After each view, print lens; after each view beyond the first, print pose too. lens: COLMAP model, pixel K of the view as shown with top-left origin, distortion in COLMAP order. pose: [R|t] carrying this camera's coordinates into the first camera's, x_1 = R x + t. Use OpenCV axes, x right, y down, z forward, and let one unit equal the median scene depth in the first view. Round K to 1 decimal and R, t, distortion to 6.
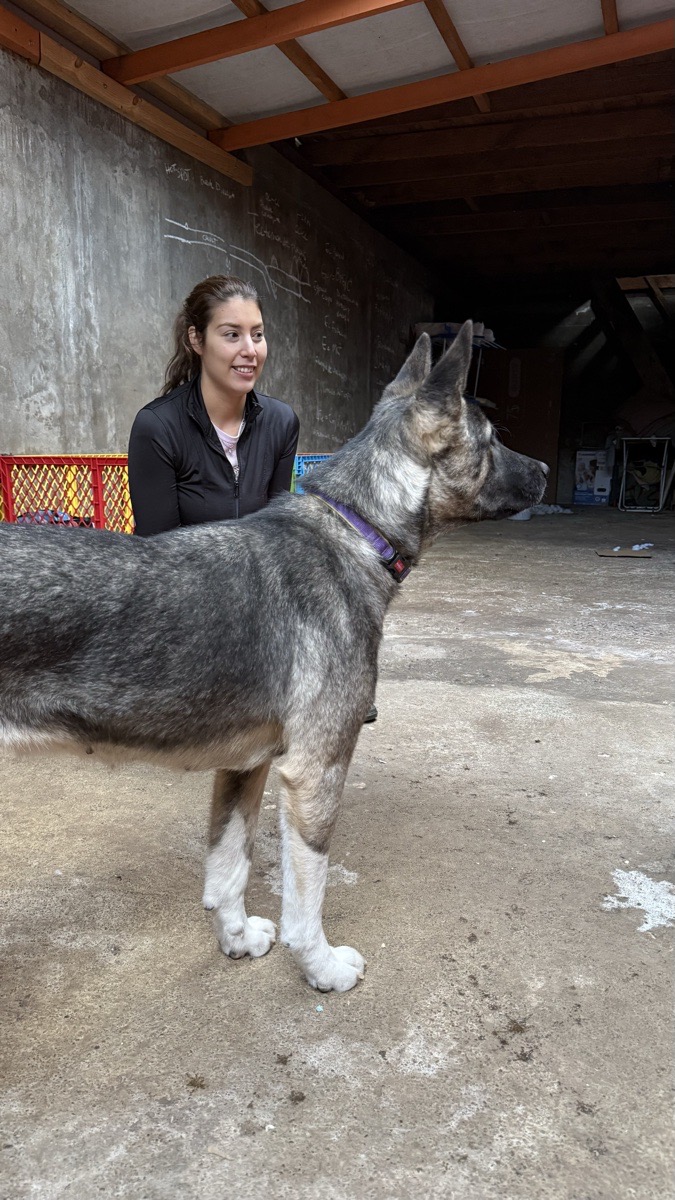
lens RADIAL K [[848.4, 0, 337.5], [0, 848.4, 600.0], [0, 0, 1]] dist [0.005870, -0.041607]
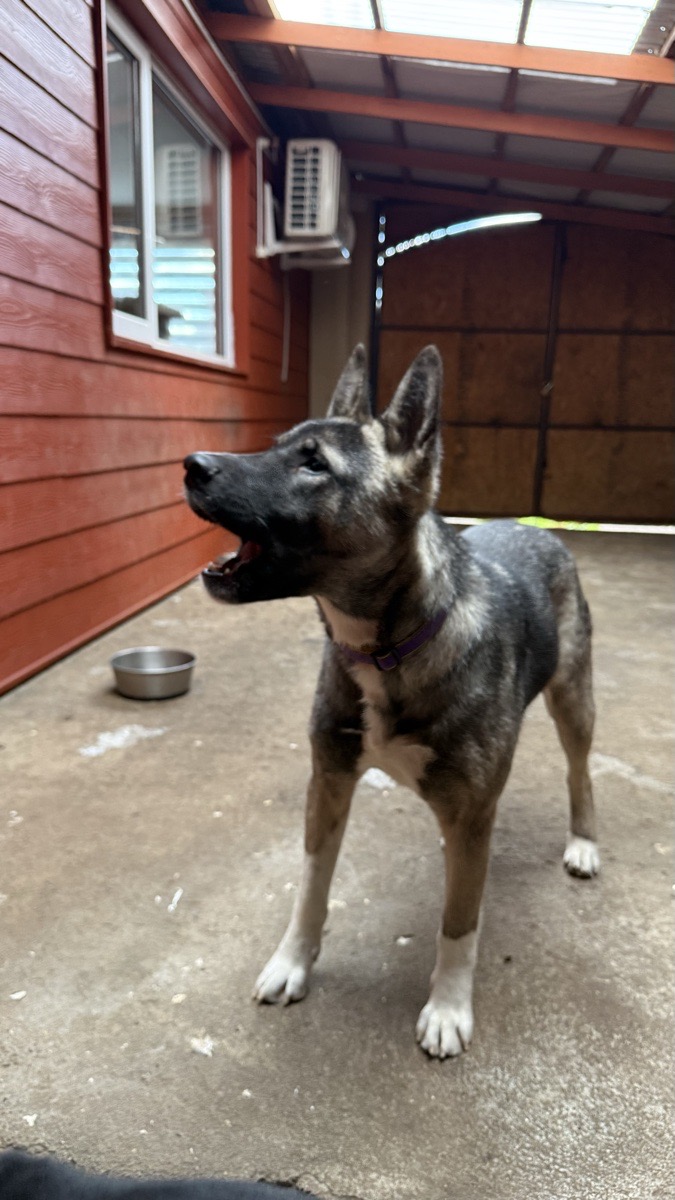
lens RADIAL K [[866.1, 0, 337.5], [0, 866.1, 600.0], [0, 0, 1]] dist [-0.009398, -0.004162]
pose [[-0.973171, 0.011267, -0.229808, 0.523682], [-0.078253, 0.923051, 0.376634, -0.318079], [0.216368, 0.384512, -0.897405, 1.509310]]
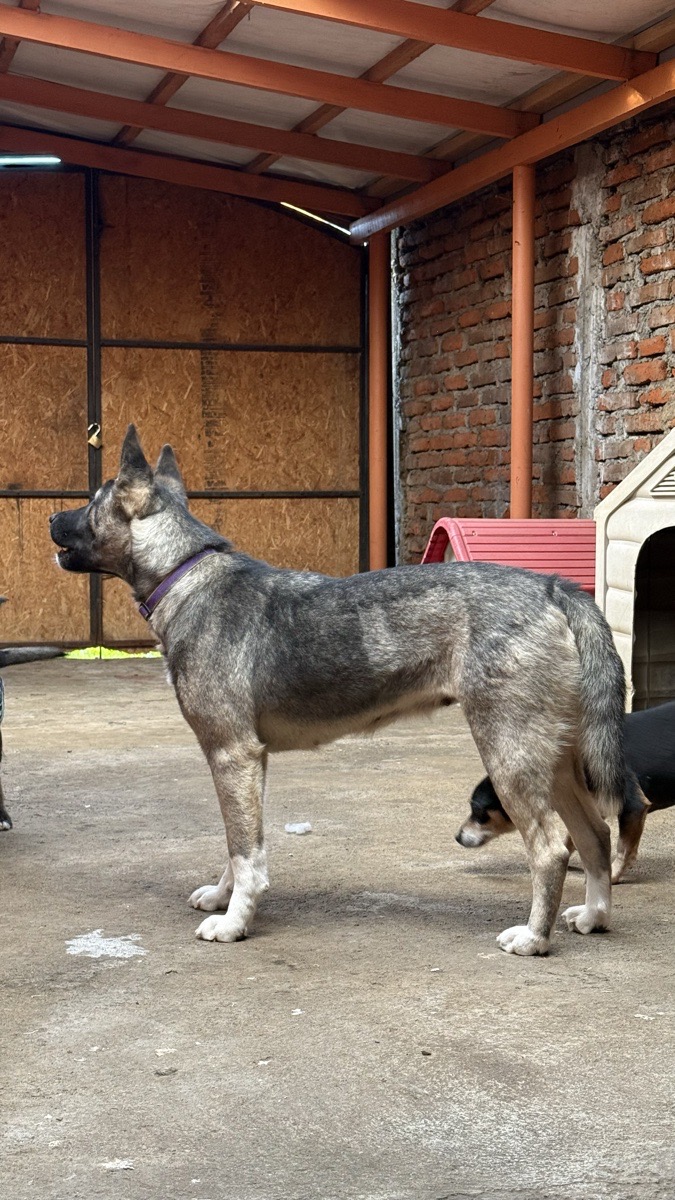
lens RADIAL K [[1671.2, 0, 337.5], [0, 1671.2, 600.0], [0, 0, 1]] dist [0.120621, -0.019233]
pose [[-0.787871, 0.027368, -0.615232, 0.968643], [-0.120379, 0.972896, 0.197438, -0.346952], [0.603960, 0.229617, -0.763222, 1.833081]]
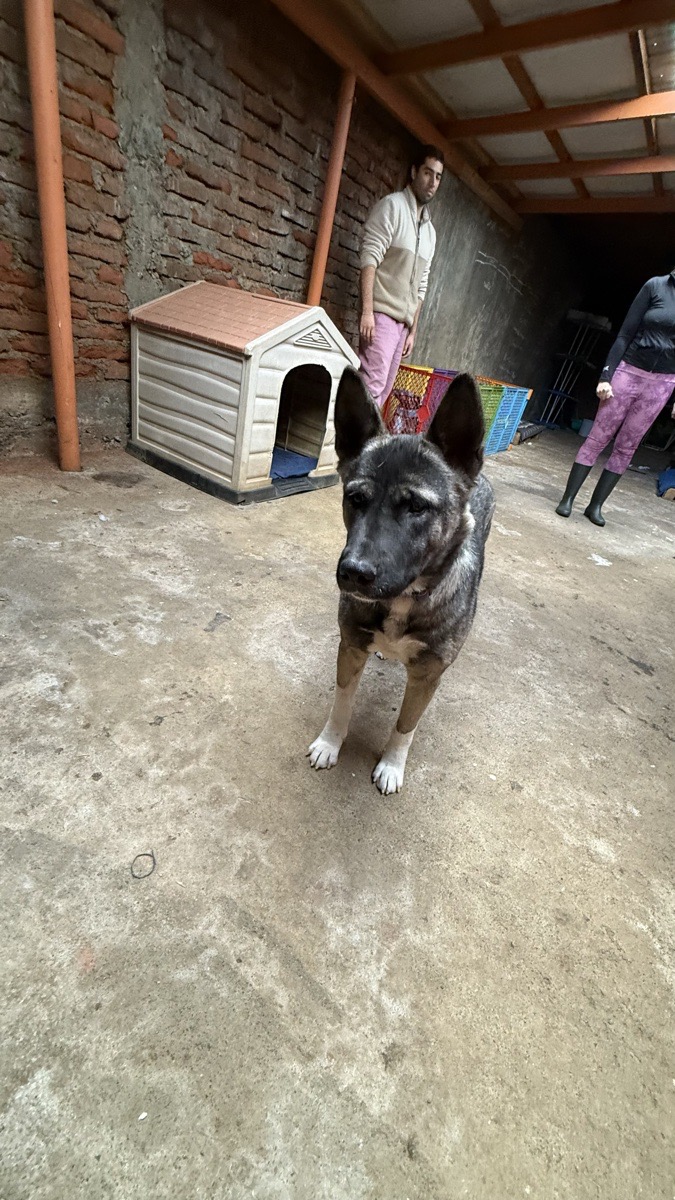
lens RADIAL K [[475.9, 0, 337.5], [0, 475.9, 600.0], [0, 0, 1]] dist [-0.012897, 0.000564]
pose [[0.948252, 0.291114, -0.126774, -0.280352], [-0.235834, 0.913069, 0.332696, 0.063643], [0.212606, -0.285582, 0.934474, -0.845362]]
